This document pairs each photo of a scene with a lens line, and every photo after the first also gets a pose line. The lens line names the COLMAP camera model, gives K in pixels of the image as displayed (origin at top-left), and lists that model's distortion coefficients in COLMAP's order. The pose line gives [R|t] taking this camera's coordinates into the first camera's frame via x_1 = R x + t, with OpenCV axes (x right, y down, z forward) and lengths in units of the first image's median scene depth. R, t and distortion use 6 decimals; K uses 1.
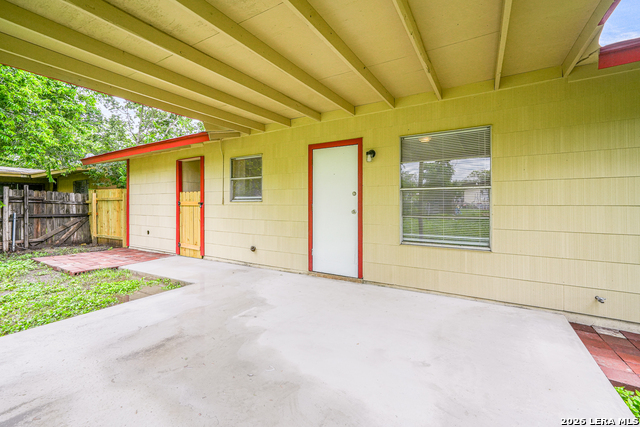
lens RADIAL K [[275.6, 0, 323.2], [0, 275.6, 200.4], [0, 0, 1]] dist [0.003249, 0.000192]
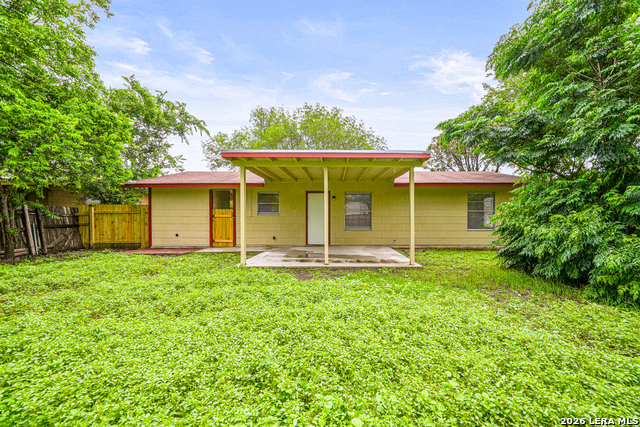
lens RADIAL K [[275.6, 0, 320.3], [0, 275.6, 215.2], [0, 0, 1]] dist [0.003249, 0.000192]
pose [[0.847305, 0.003432, 0.531096, -0.875687], [-0.008535, 0.999938, 0.007154, -0.010253], [-0.531039, -0.010594, 0.847281, -0.771950]]
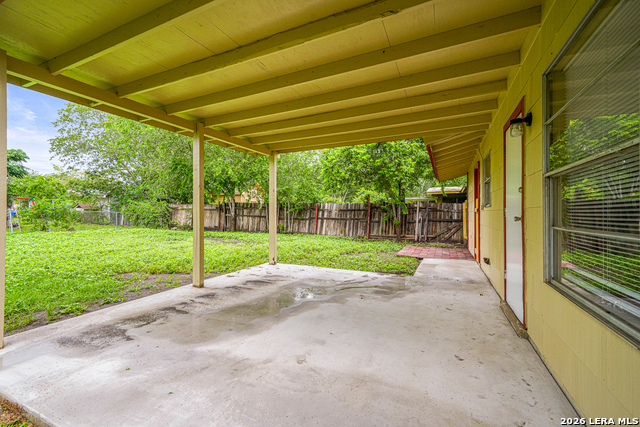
lens RADIAL K [[275.6, 0, 319.8], [0, 275.6, 214.1], [0, 0, 1]] dist [0.003249, 0.000192]
pose [[0.100665, 0.005138, -0.994907, 0.468147], [0.009331, 0.999938, 0.006108, 0.013654], [0.994877, -0.009898, 0.100611, 0.326763]]
